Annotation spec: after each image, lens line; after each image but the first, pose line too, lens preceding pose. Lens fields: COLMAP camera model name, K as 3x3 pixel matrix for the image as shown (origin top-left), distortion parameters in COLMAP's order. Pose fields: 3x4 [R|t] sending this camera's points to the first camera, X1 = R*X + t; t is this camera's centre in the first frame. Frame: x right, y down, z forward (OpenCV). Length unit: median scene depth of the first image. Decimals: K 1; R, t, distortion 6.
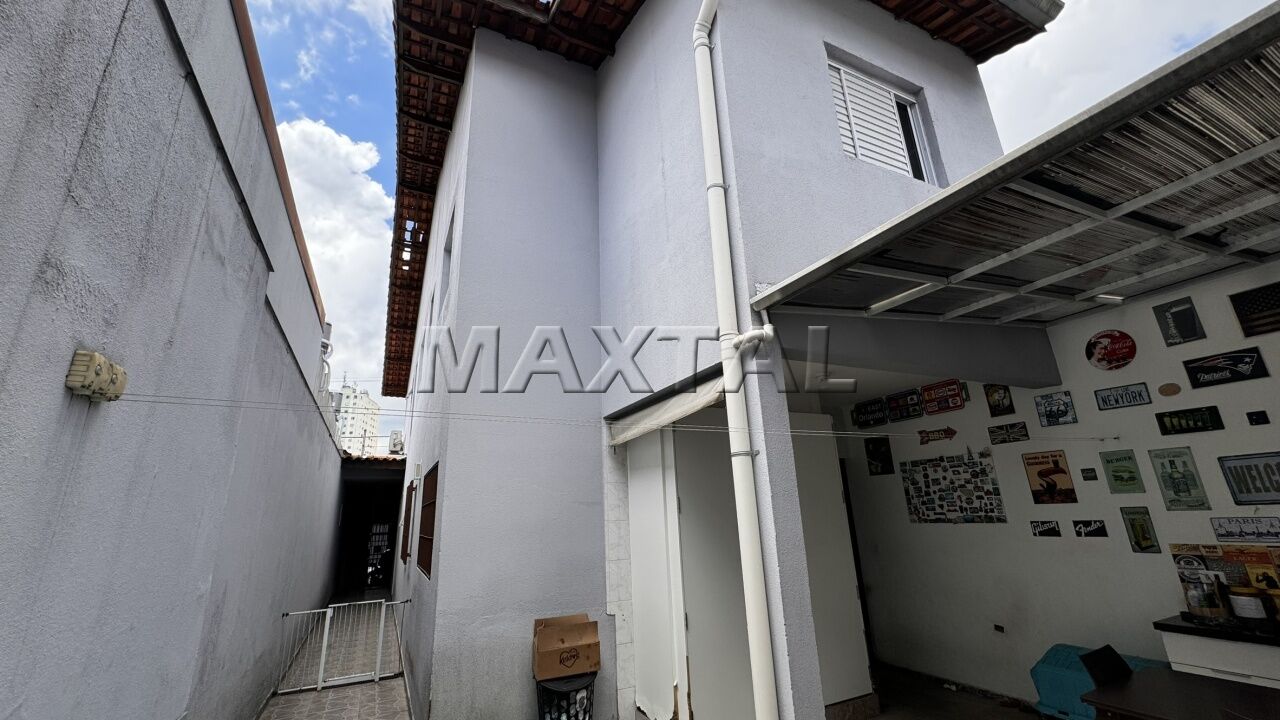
lens RADIAL K [[509.3, 0, 639.0], [0, 509.3, 359.2], [0, 0, 1]] dist [-0.002603, 0.000452]
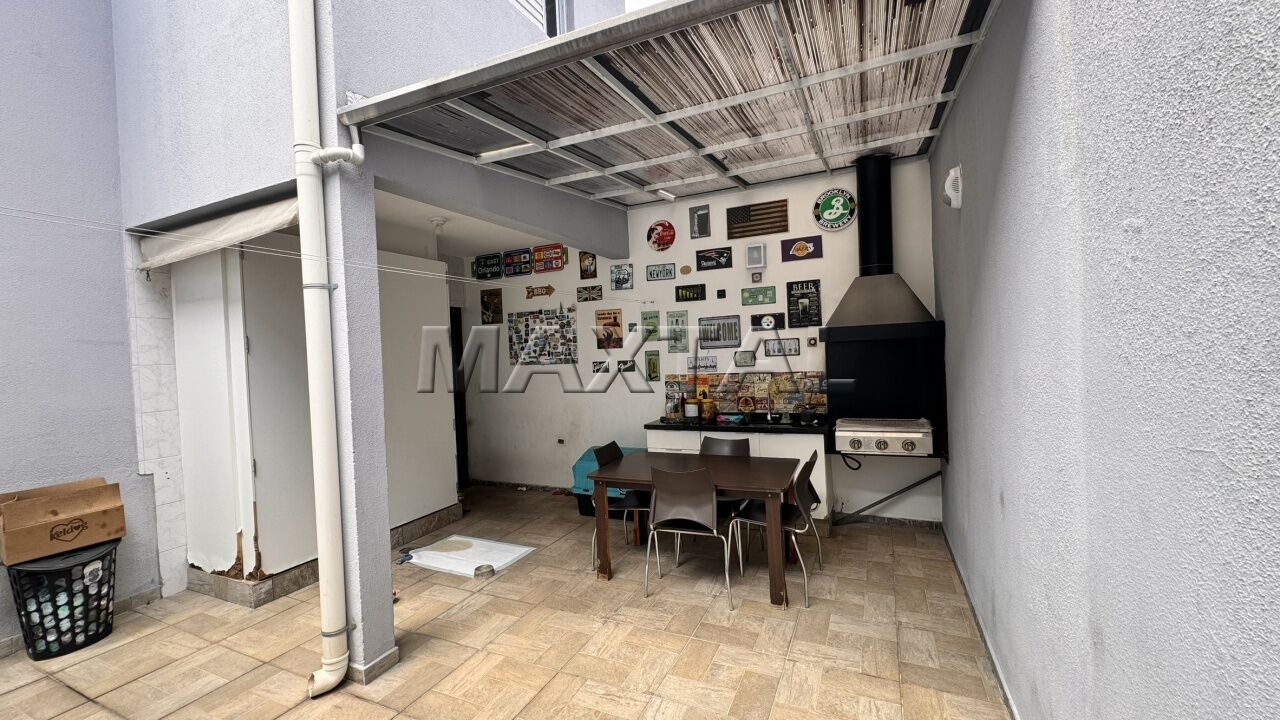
lens RADIAL K [[509.3, 0, 639.4], [0, 509.3, 358.6], [0, 0, 1]] dist [-0.002603, 0.000452]
pose [[0.780935, -0.002196, 0.624608, 0.056483], [-0.171417, 0.960845, 0.217698, 0.009212], [-0.600630, -0.277076, 0.749982, -0.040506]]
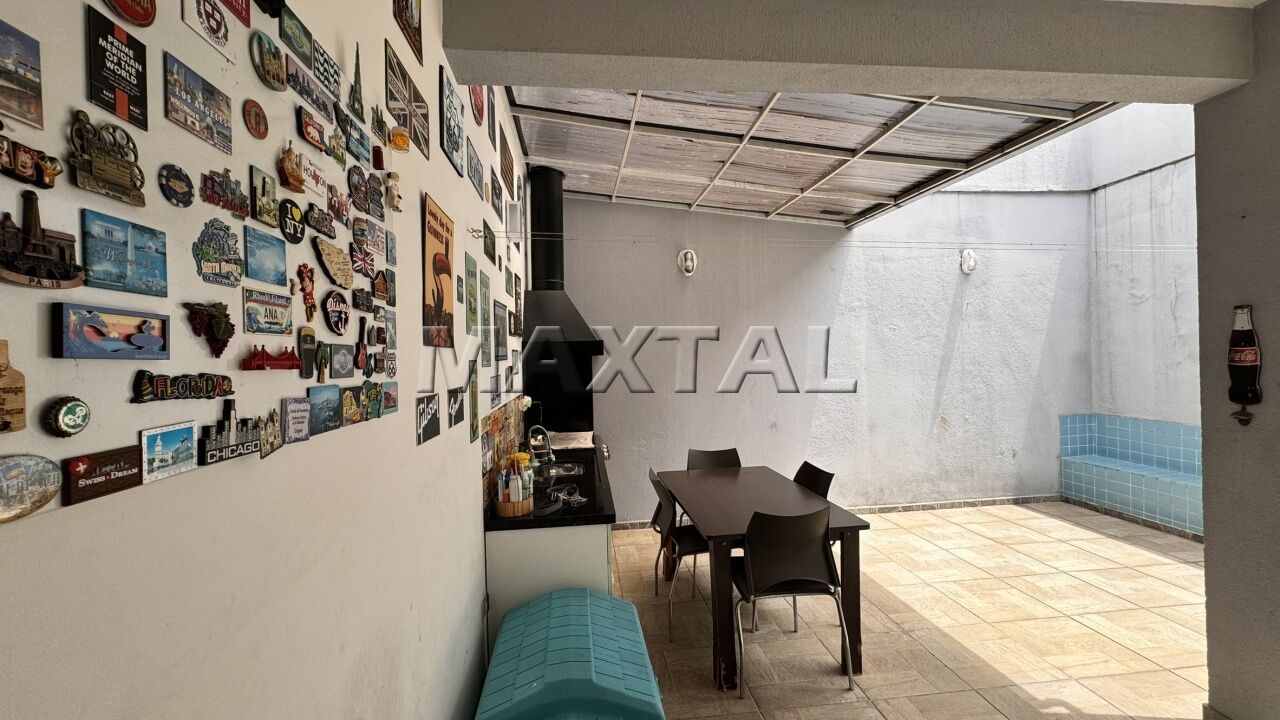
lens RADIAL K [[509.3, 0, 641.5], [0, 509.3, 358.0], [0, 0, 1]] dist [-0.002603, 0.000452]
pose [[-0.941730, 0.061984, 0.330609, 0.567820], [-0.036070, 0.958599, -0.282466, 0.392345], [-0.334430, -0.277932, -0.900506, 1.288850]]
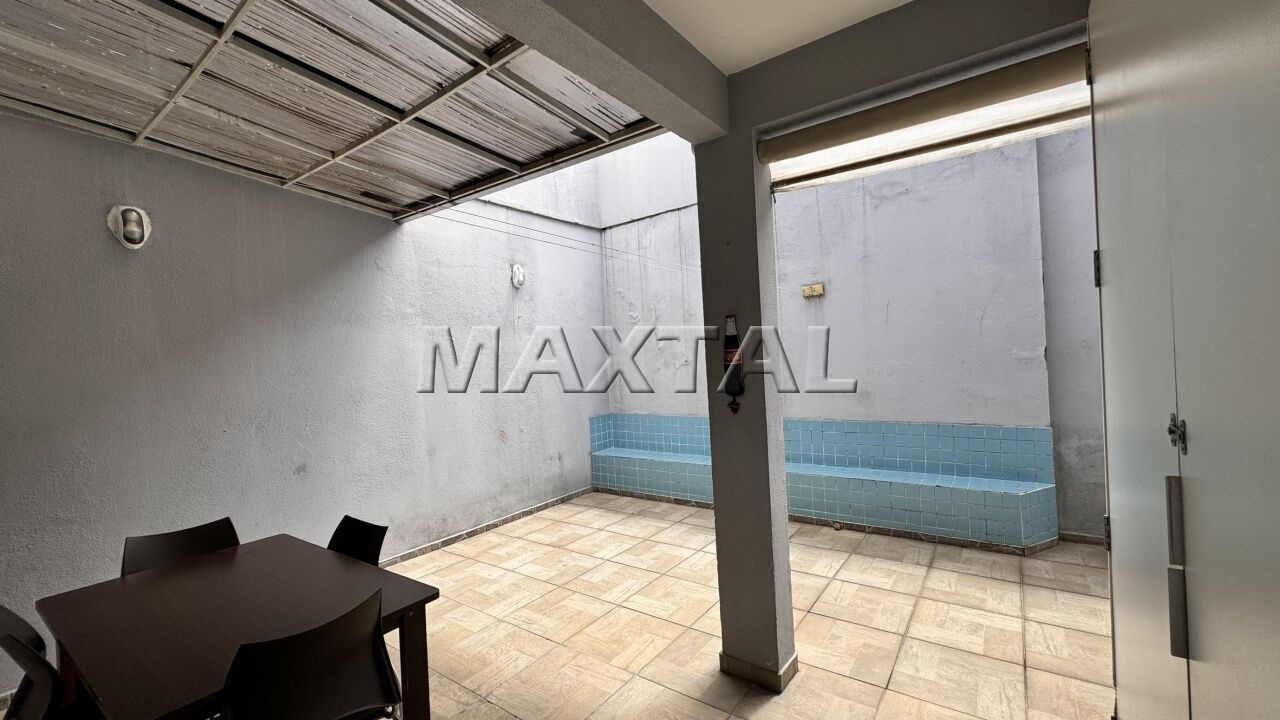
lens RADIAL K [[509.3, 0, 638.9], [0, 509.3, 359.9], [0, 0, 1]] dist [-0.002603, 0.000452]
pose [[-0.879387, 0.087745, -0.467953, 0.561864], [0.219423, 0.946959, -0.234782, 0.352754], [0.422531, -0.309143, -0.851996, 1.121395]]
